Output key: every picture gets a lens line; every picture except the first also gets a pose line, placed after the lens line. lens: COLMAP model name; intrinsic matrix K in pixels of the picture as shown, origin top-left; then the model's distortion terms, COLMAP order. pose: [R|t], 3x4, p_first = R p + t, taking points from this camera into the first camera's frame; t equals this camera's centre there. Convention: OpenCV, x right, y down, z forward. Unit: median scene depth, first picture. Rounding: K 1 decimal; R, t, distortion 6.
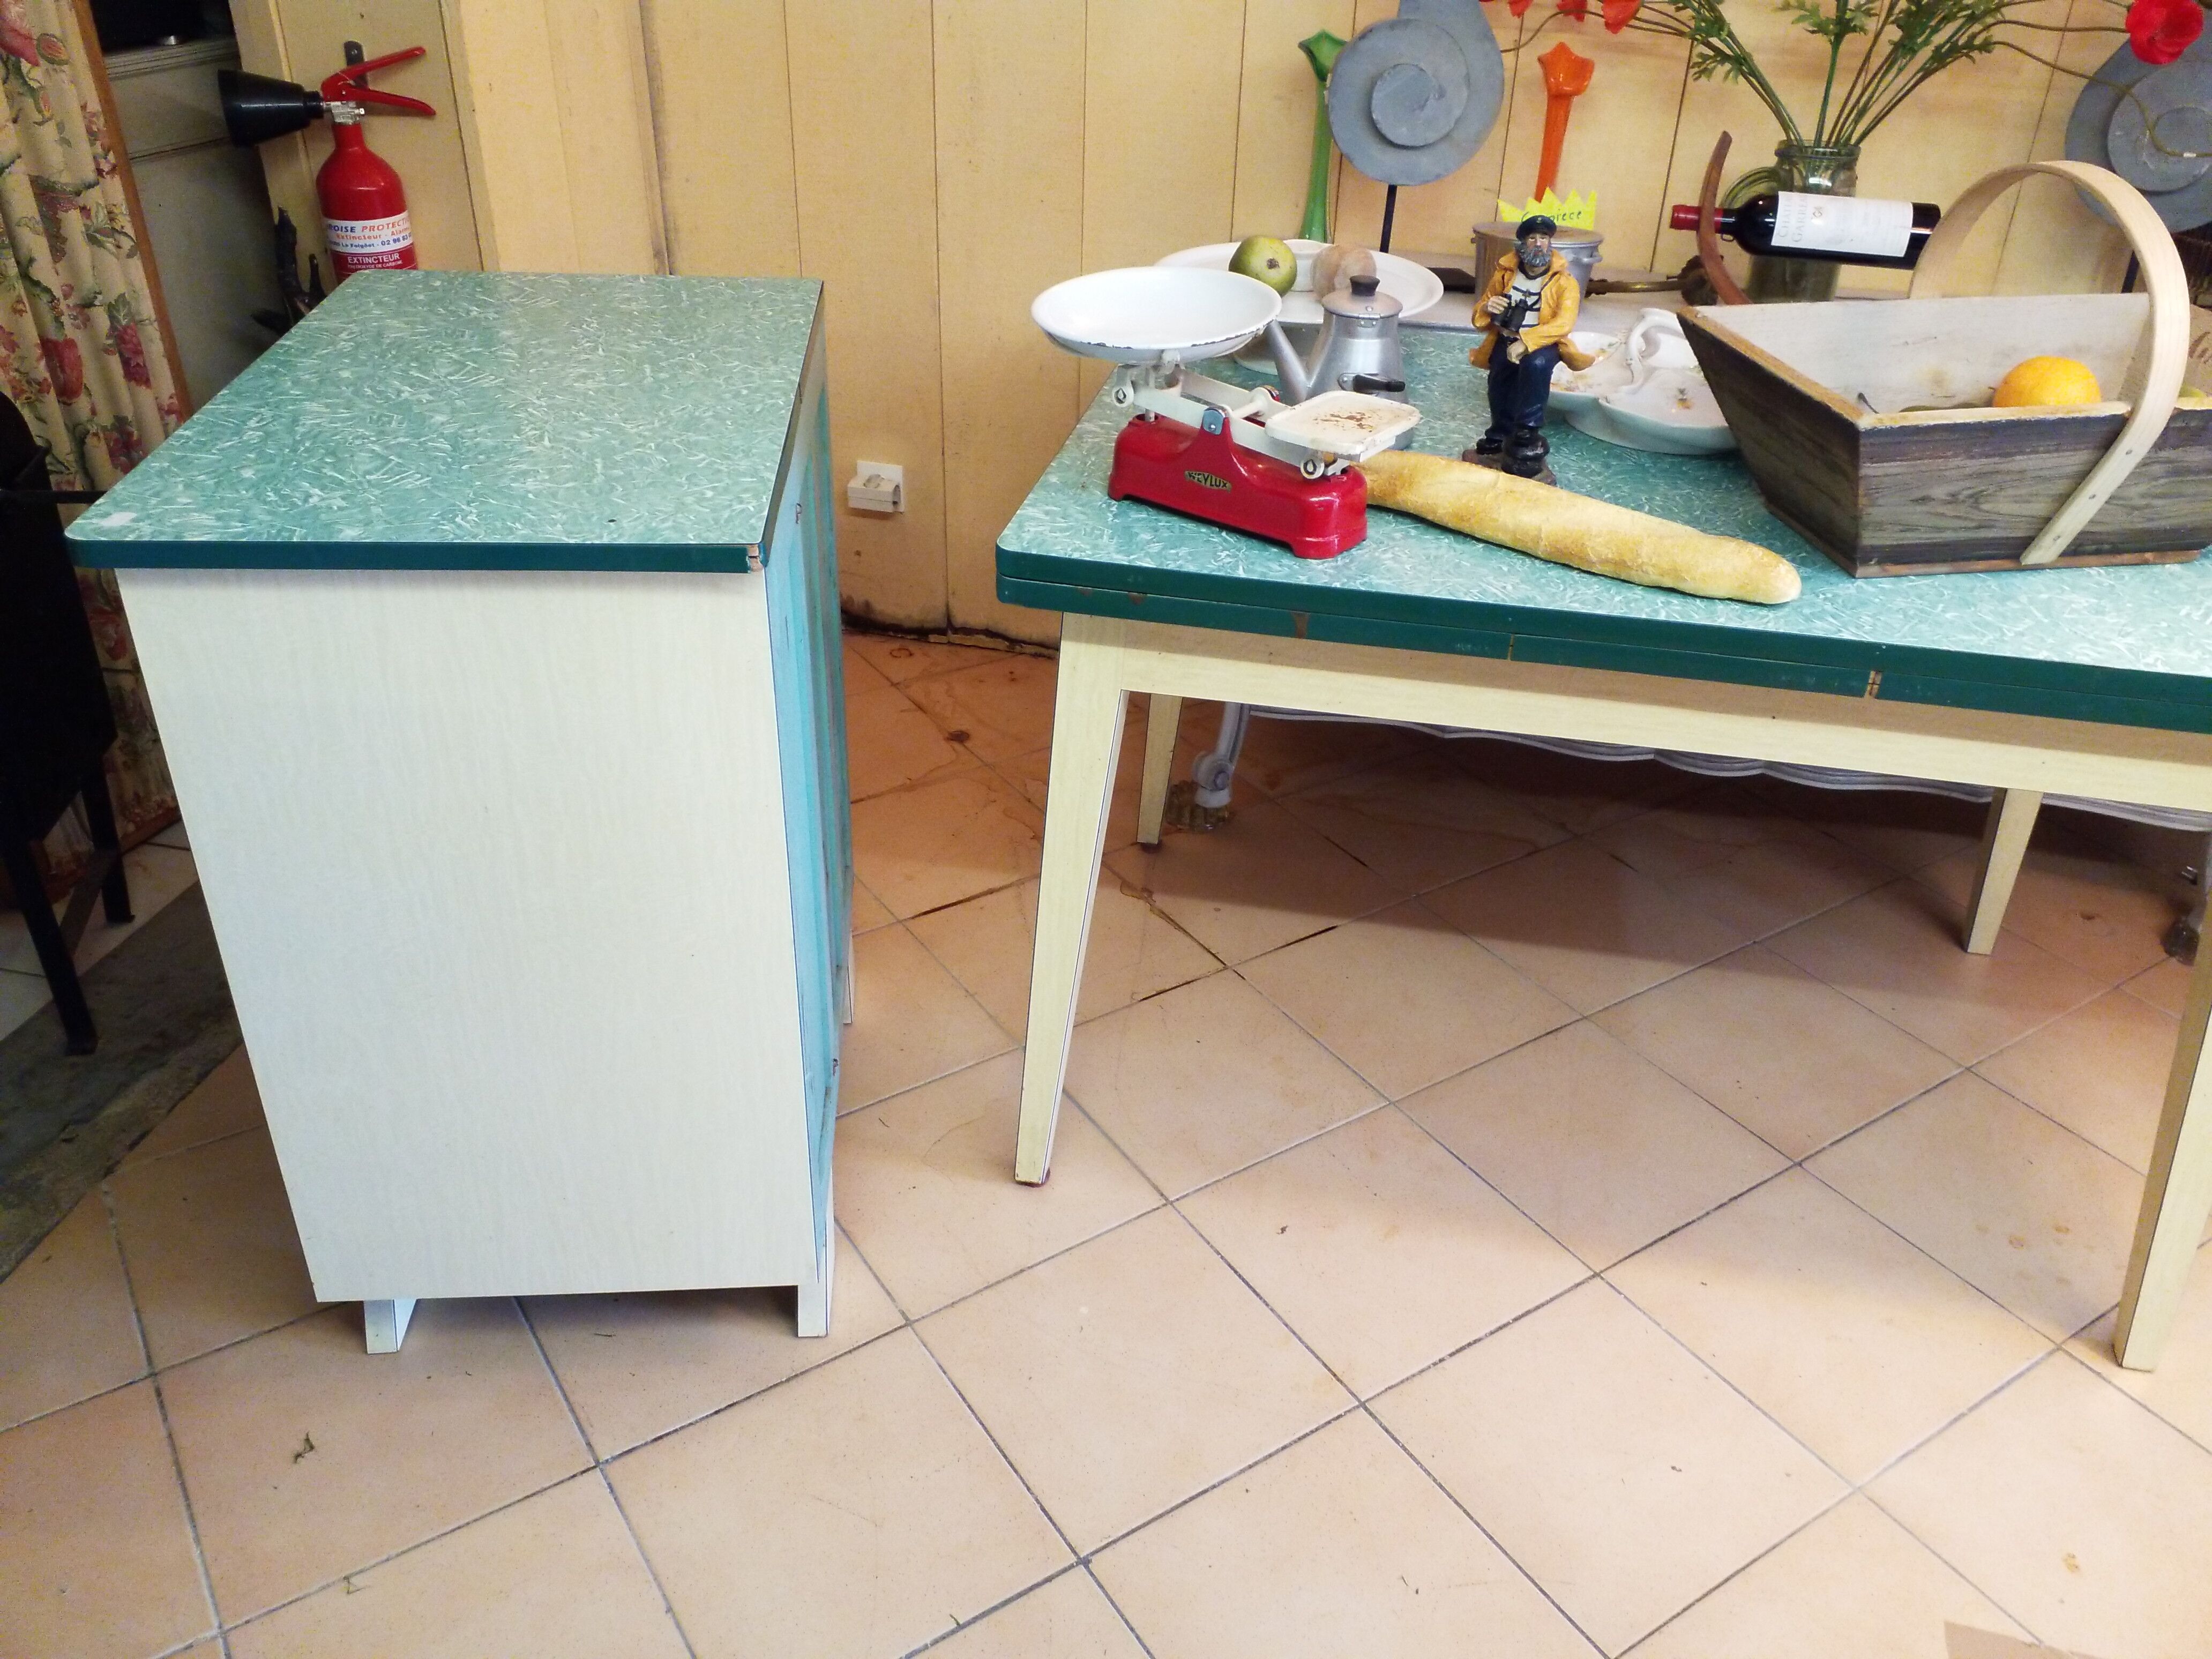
lens RADIAL K [[1799.5, 0, 1106.0], [0, 1799.5, 829.5], [0, 0, 1]] dist [-0.004286, -0.006176]
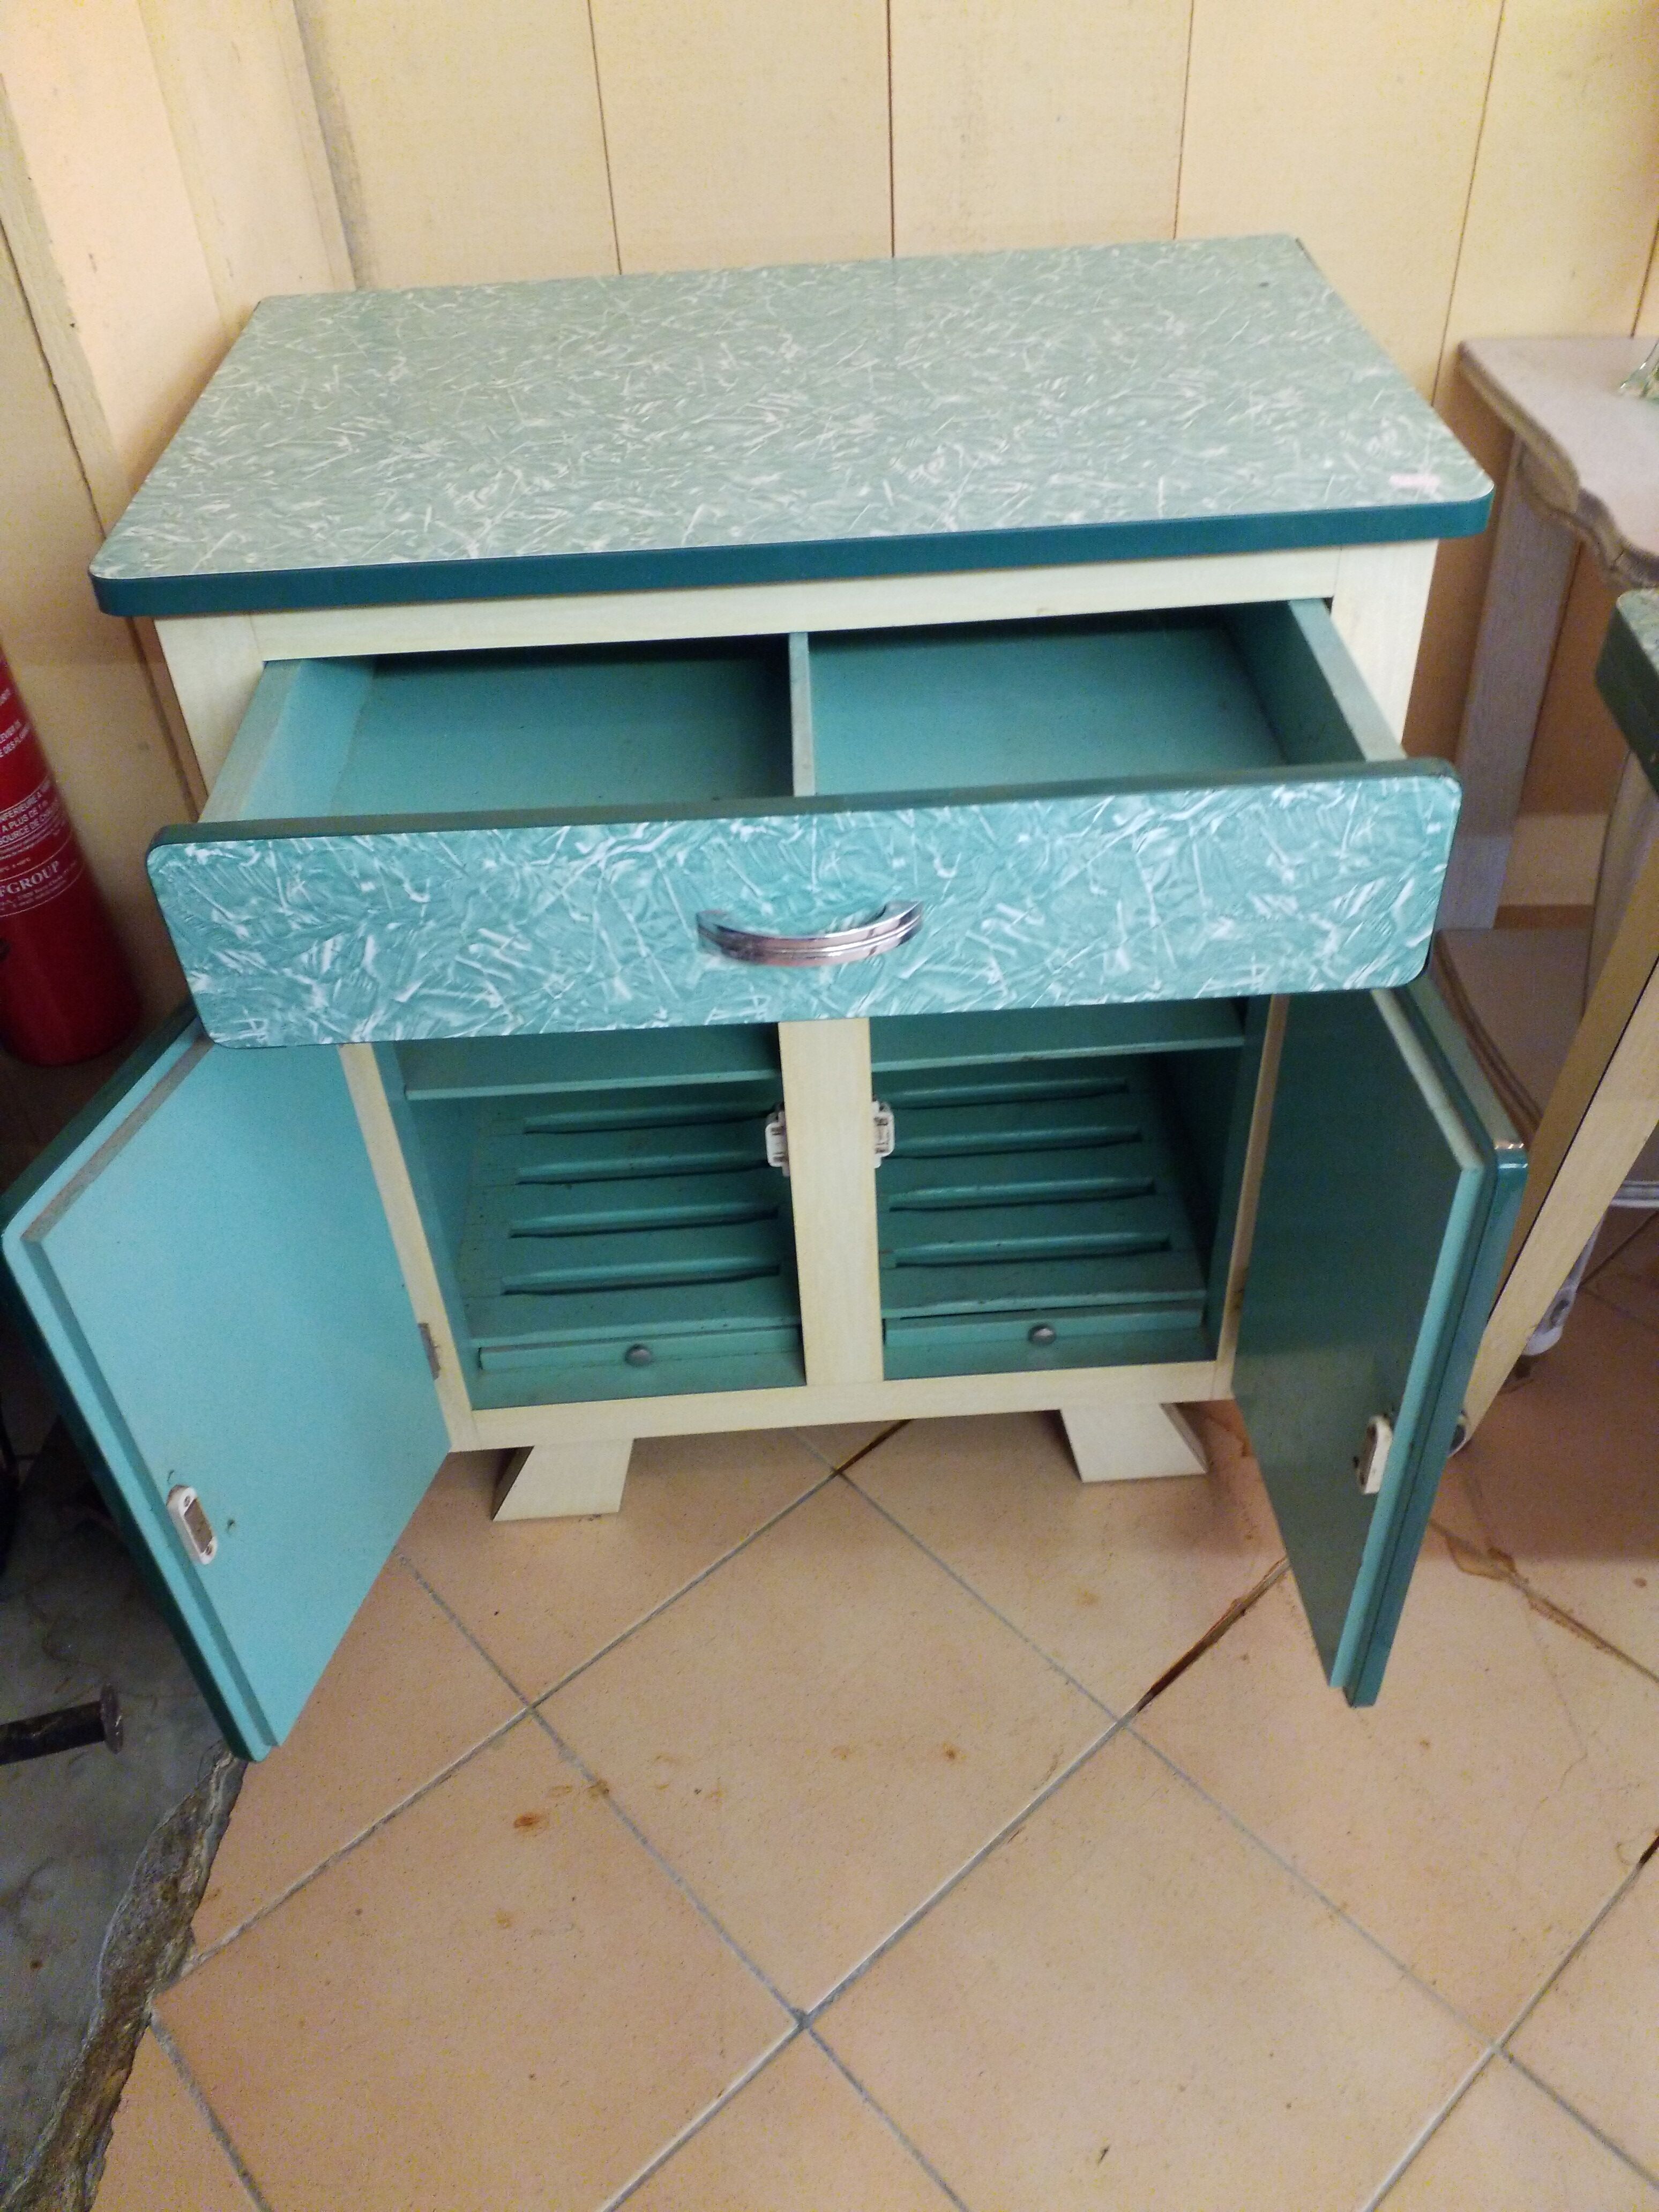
lens RADIAL K [[1843.1, 0, 835.7], [0, 1843.1, 1245.3], [0, 0, 1]] dist [-0.002170, -0.255144]
pose [[-0.009935, -0.716540, 0.697475, -0.767665], [0.550343, 0.578447, 0.602098, -0.339888], [-0.834880, 0.389832, 0.388596, 0.601520]]
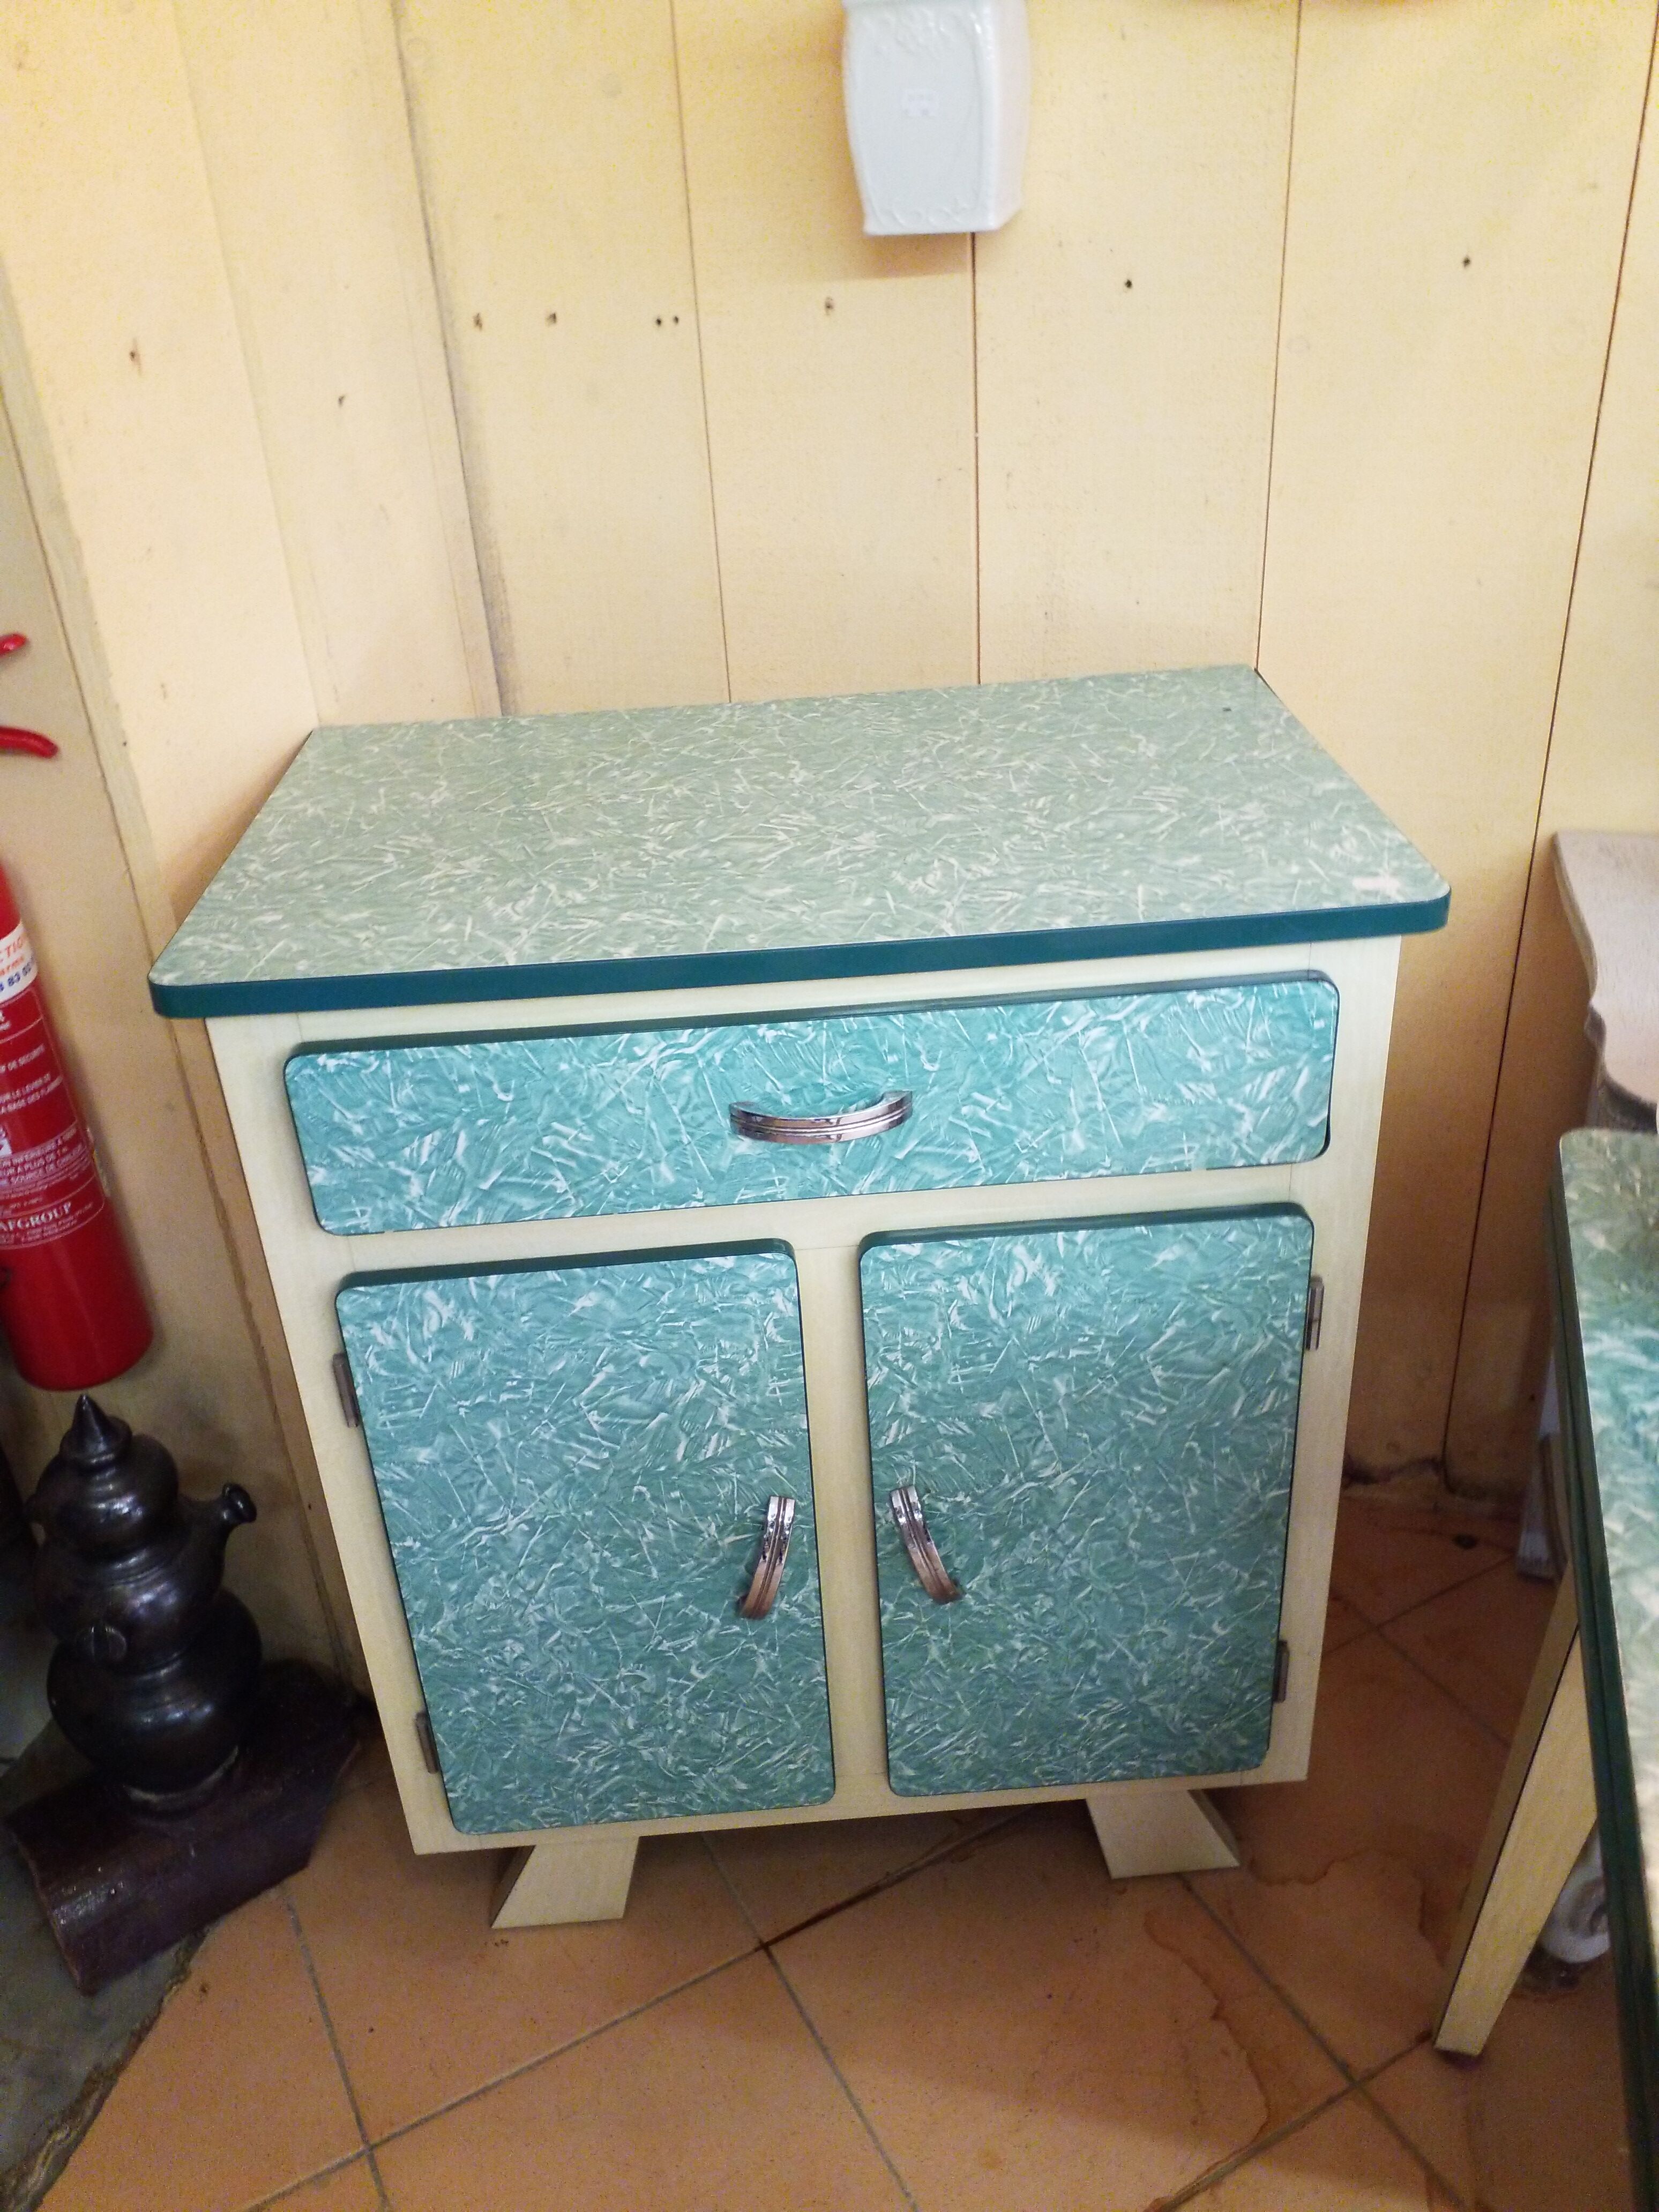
lens RADIAL K [[1820.1, 0, 829.5], [0, 1820.1, 1106.0], [0, 0, 1]] dist [-0.099005, -0.002004]
pose [[-0.008144, -0.493538, 0.869686, -0.774634], [0.561409, 0.717455, 0.412405, -0.340111], [-0.827498, 0.491608, 0.271234, 0.601412]]
